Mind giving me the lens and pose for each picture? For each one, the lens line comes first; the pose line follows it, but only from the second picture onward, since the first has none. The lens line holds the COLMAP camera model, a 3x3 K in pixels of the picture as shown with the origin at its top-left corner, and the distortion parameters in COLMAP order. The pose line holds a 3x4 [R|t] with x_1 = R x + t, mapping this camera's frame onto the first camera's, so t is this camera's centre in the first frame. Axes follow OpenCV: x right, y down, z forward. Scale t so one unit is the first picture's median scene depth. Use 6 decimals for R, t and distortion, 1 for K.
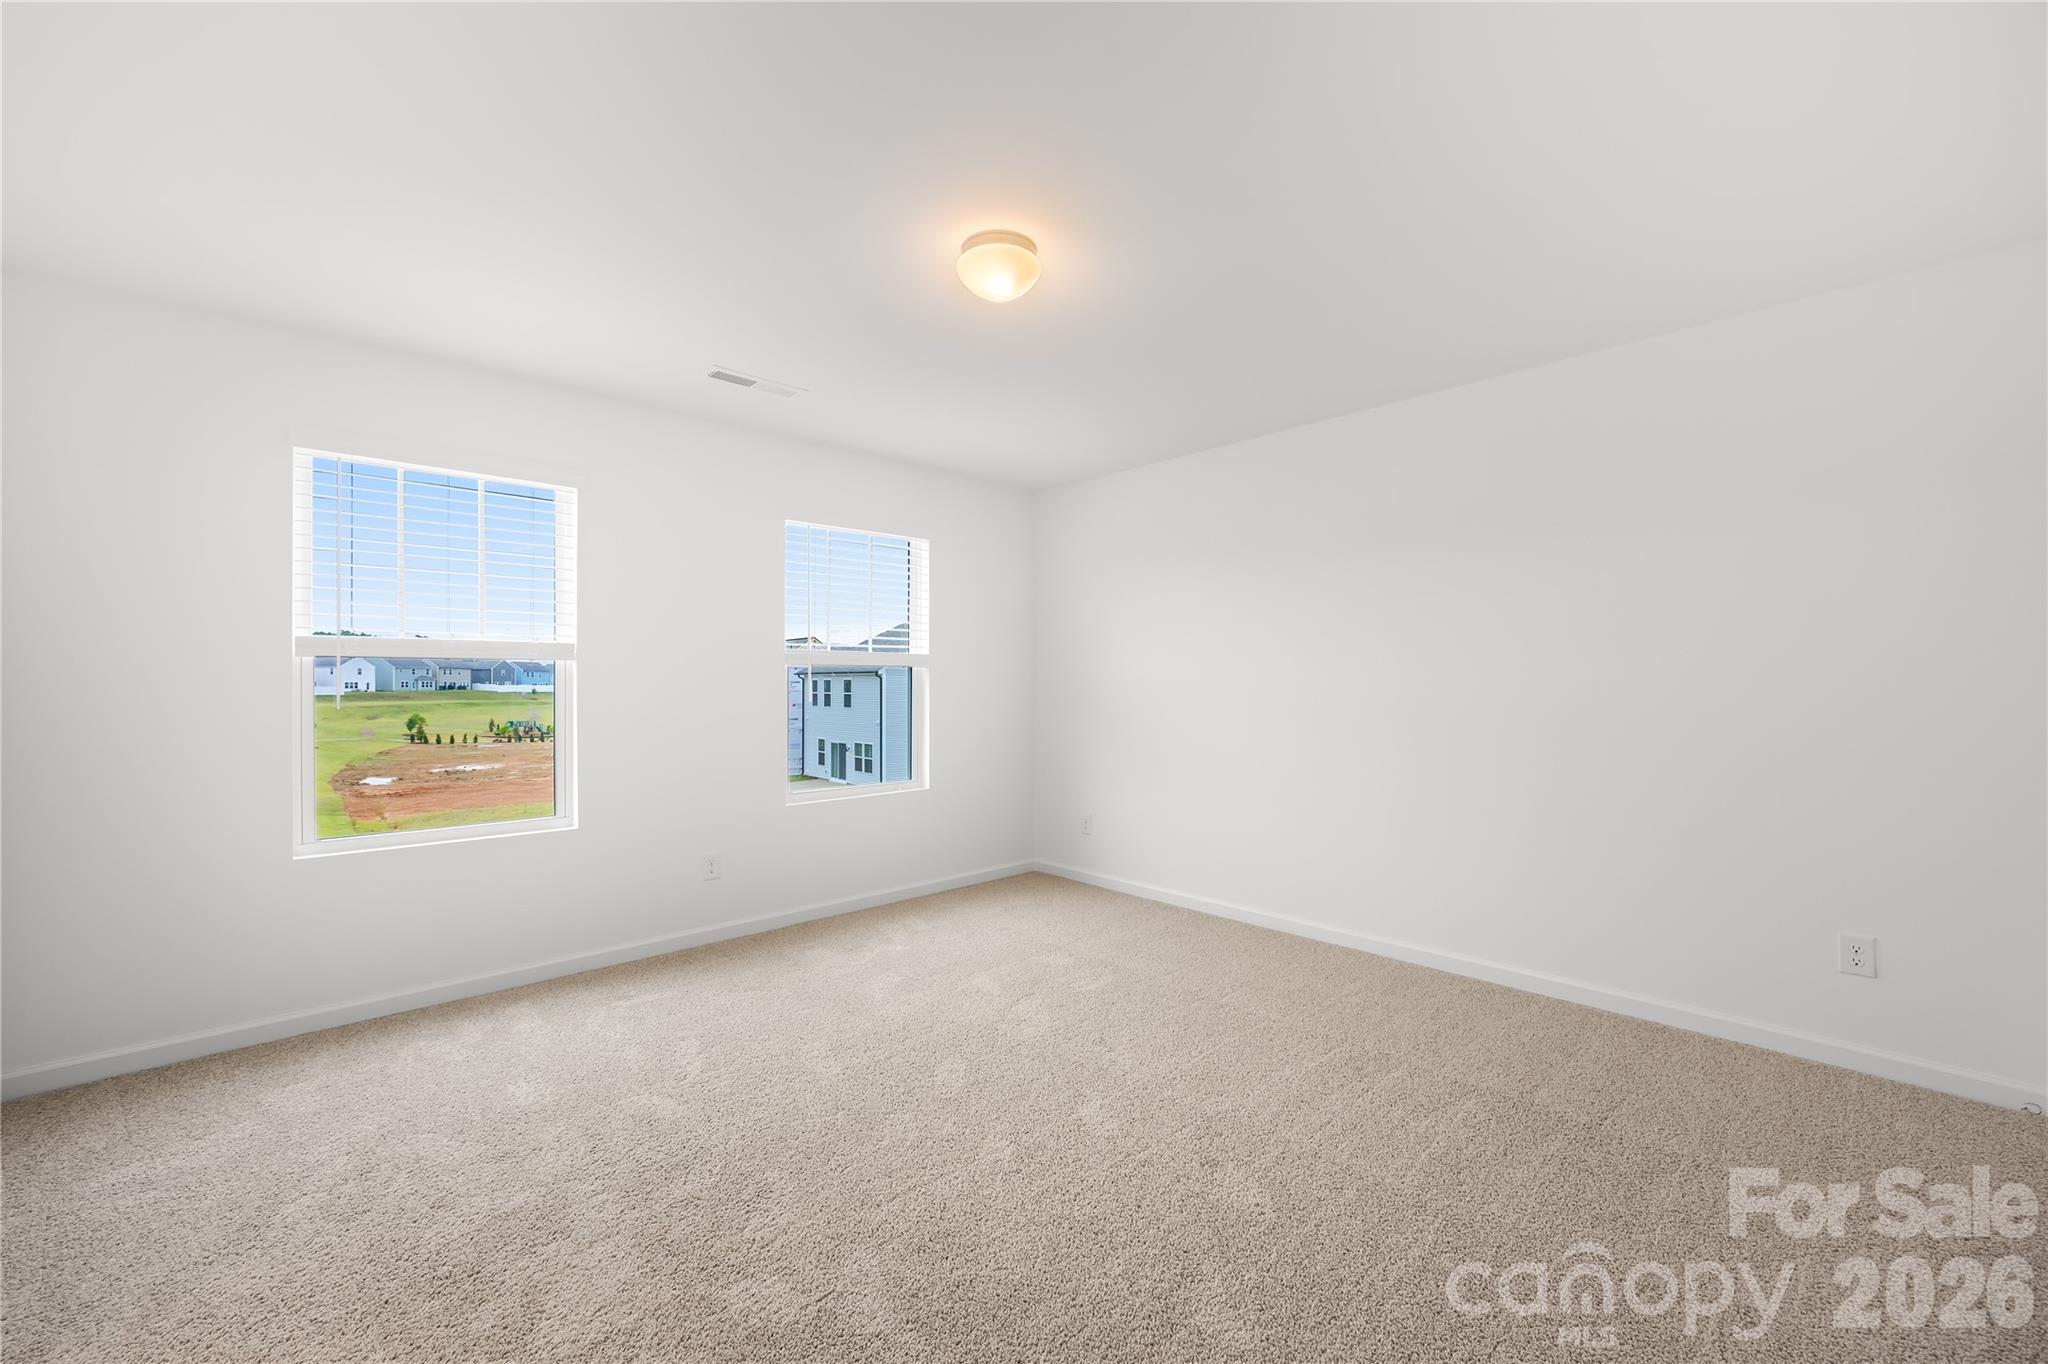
lens RADIAL K [[786.5, 0, 1015.8], [0, 786.5, 685.5], [0, 0, 1]] dist [-0.000633, 0.000037]
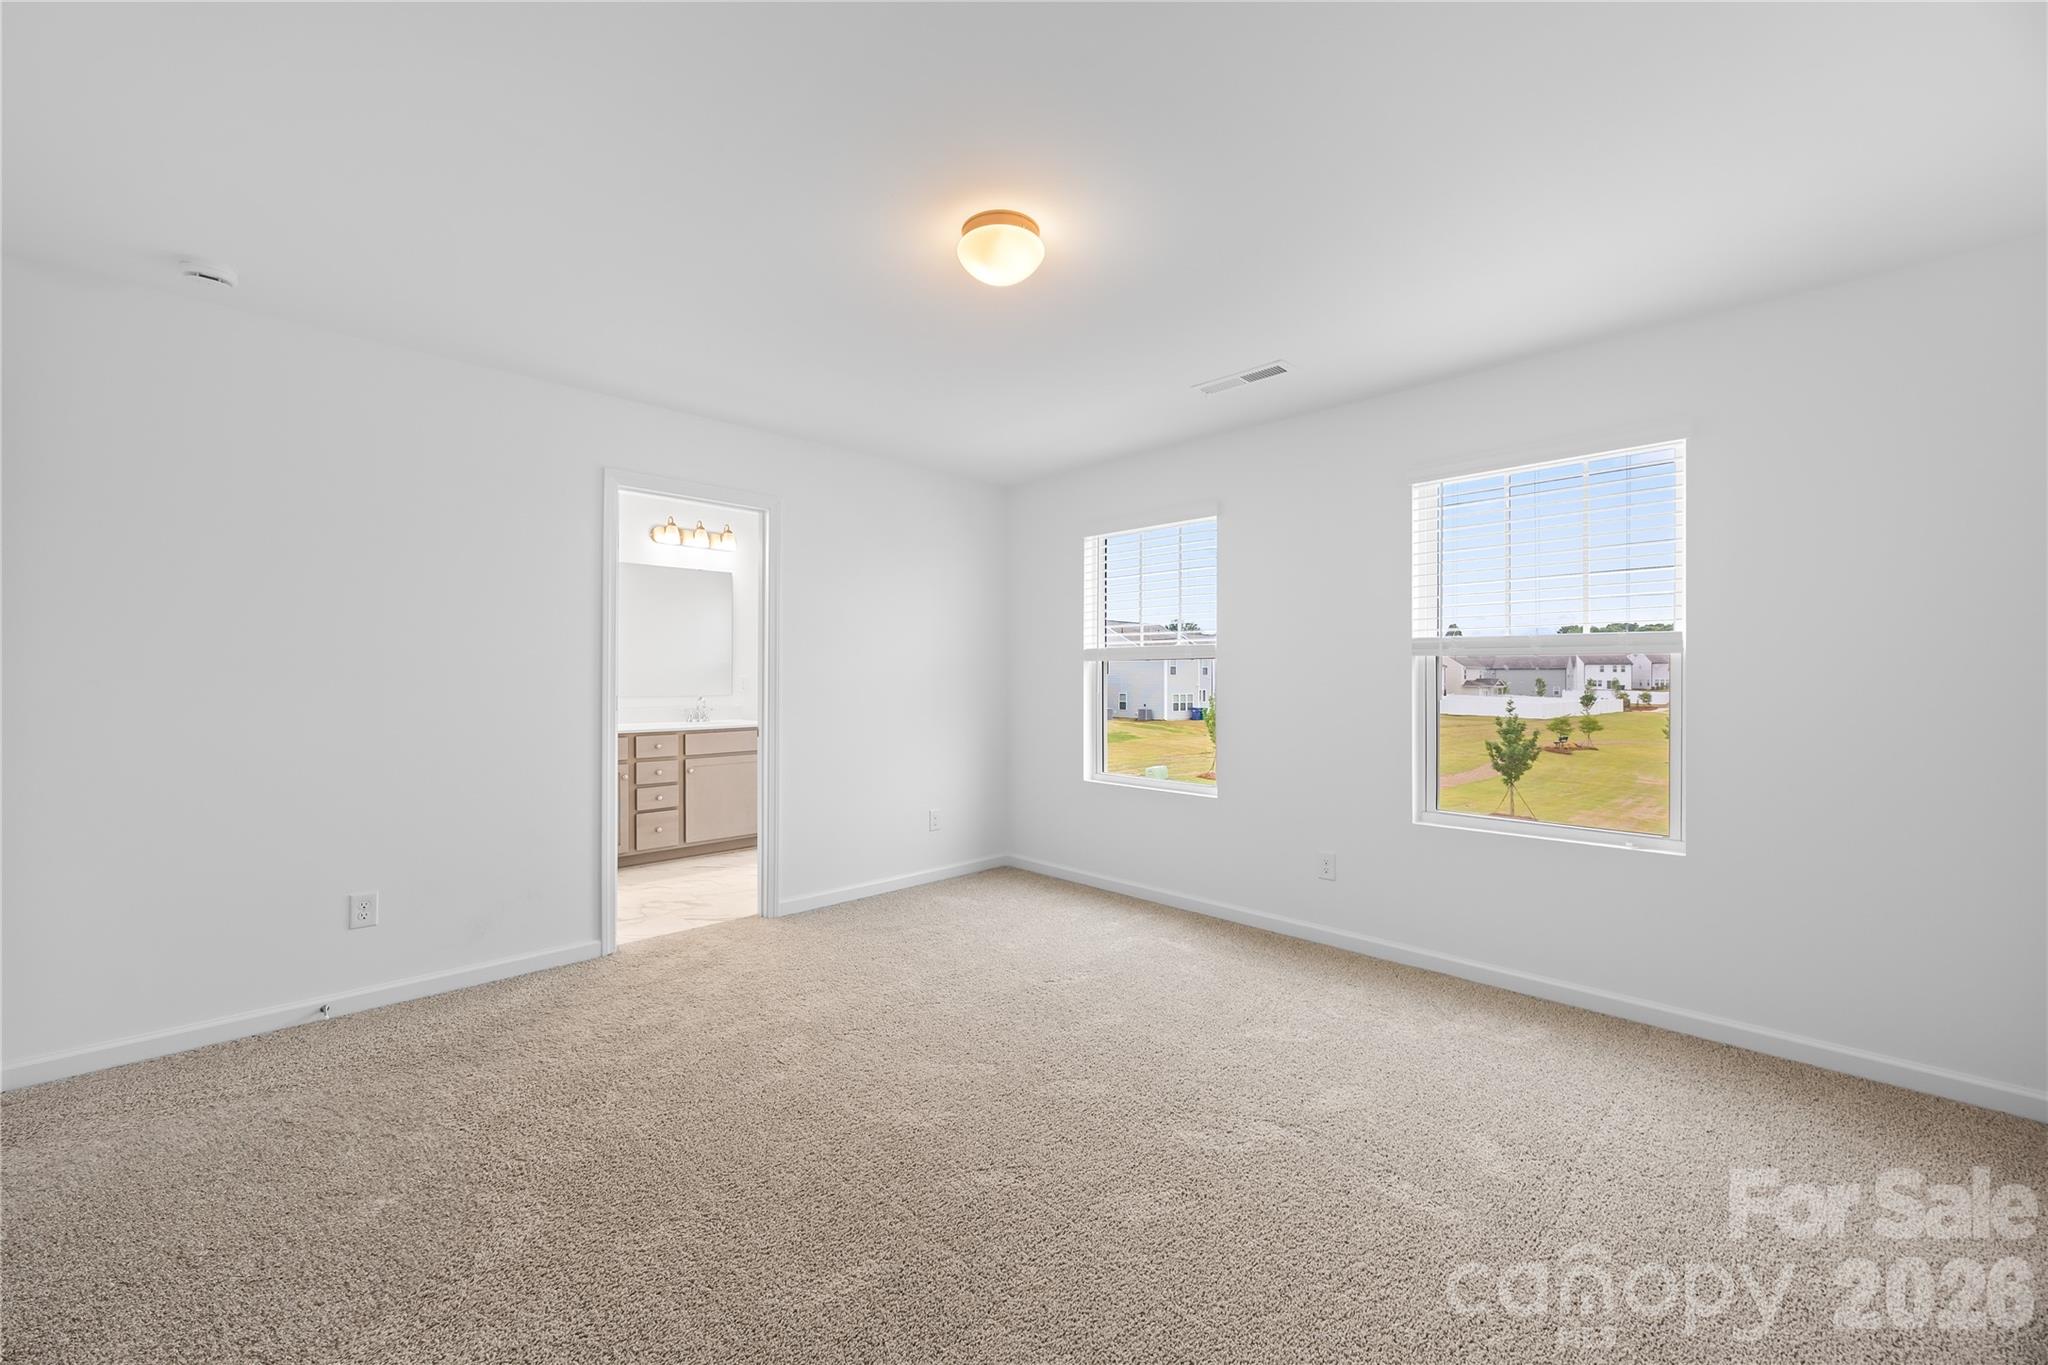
lens RADIAL K [[786.5, 0, 1011.1], [0, 786.5, 676.4], [0, 0, 1]] dist [-0.000633, 0.000037]
pose [[0.063750, 0.006398, -0.997945, 0.571235], [-0.012648, 0.999904, 0.005603, -0.000944], [0.997886, 0.012264, 0.063825, 0.576630]]
